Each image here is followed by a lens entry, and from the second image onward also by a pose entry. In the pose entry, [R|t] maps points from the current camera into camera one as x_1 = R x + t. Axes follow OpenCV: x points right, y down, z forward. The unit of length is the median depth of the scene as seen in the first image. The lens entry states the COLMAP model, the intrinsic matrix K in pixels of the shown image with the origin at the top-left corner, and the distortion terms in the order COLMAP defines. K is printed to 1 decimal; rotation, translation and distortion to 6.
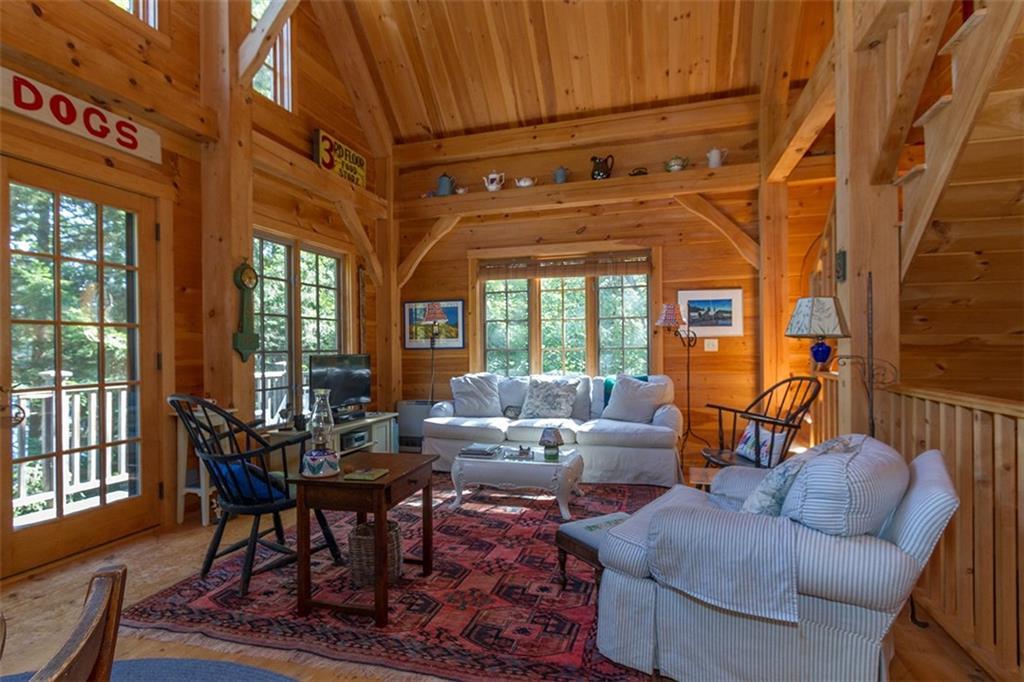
lens RADIAL K [[518.5, 0, 509.4], [0, 518.5, 346.6], [0, 0, 1]] dist [0.002441, -0.001656]
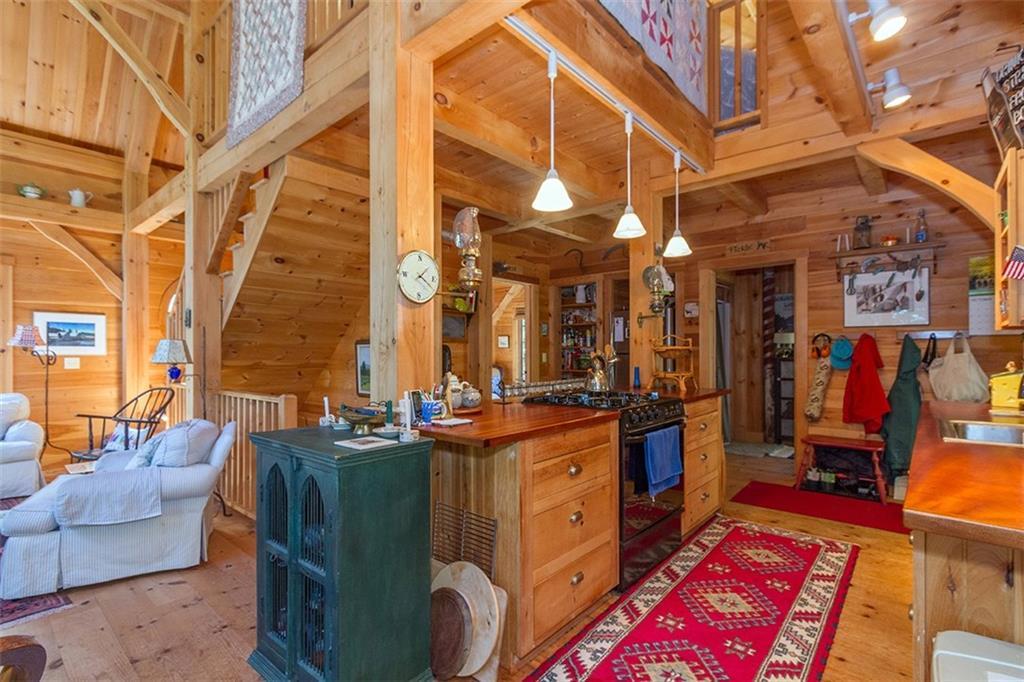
lens RADIAL K [[472.6, 0, 494.7], [0, 472.6, 355.7], [0, 0, 1]] dist [0.002802, 0.001656]
pose [[0.422087, 0.005330, 0.906540, -0.170378], [-0.005564, 0.999979, -0.003289, -0.022931], [-0.906538, -0.003655, 0.422108, -0.283703]]
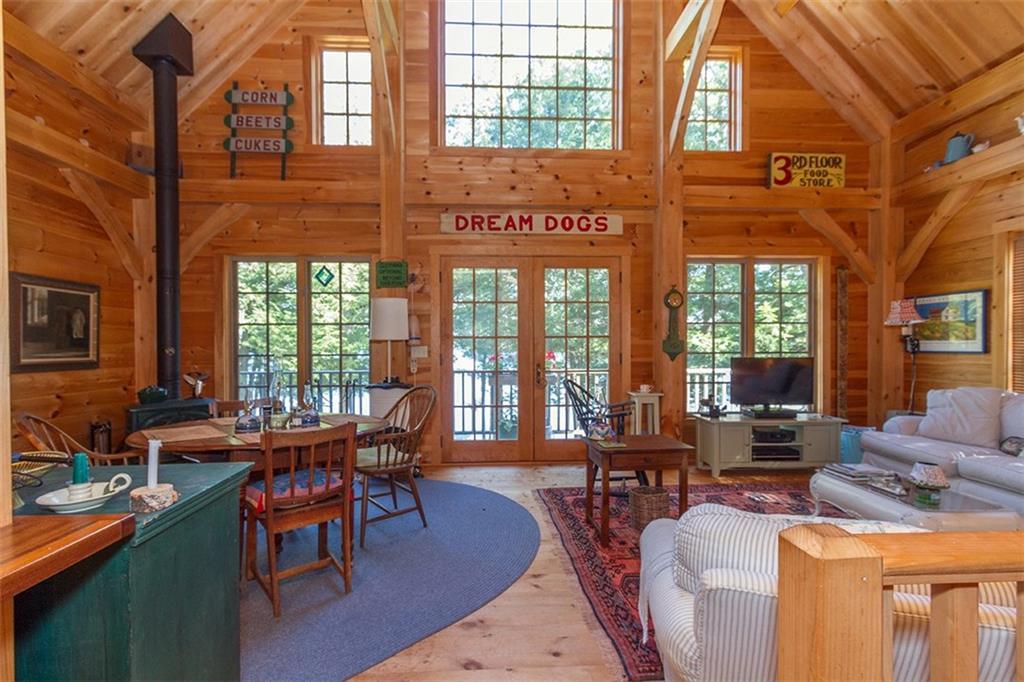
lens RADIAL K [[472.6, 0, 509.3], [0, 472.6, 345.1], [0, 0, 1]] dist [0.002802, 0.001656]
pose [[0.338373, 0.014749, -0.940897, 0.398212], [0.001477, 0.999868, 0.016205, -0.025121], [0.941011, -0.006872, 0.338306, 0.126394]]
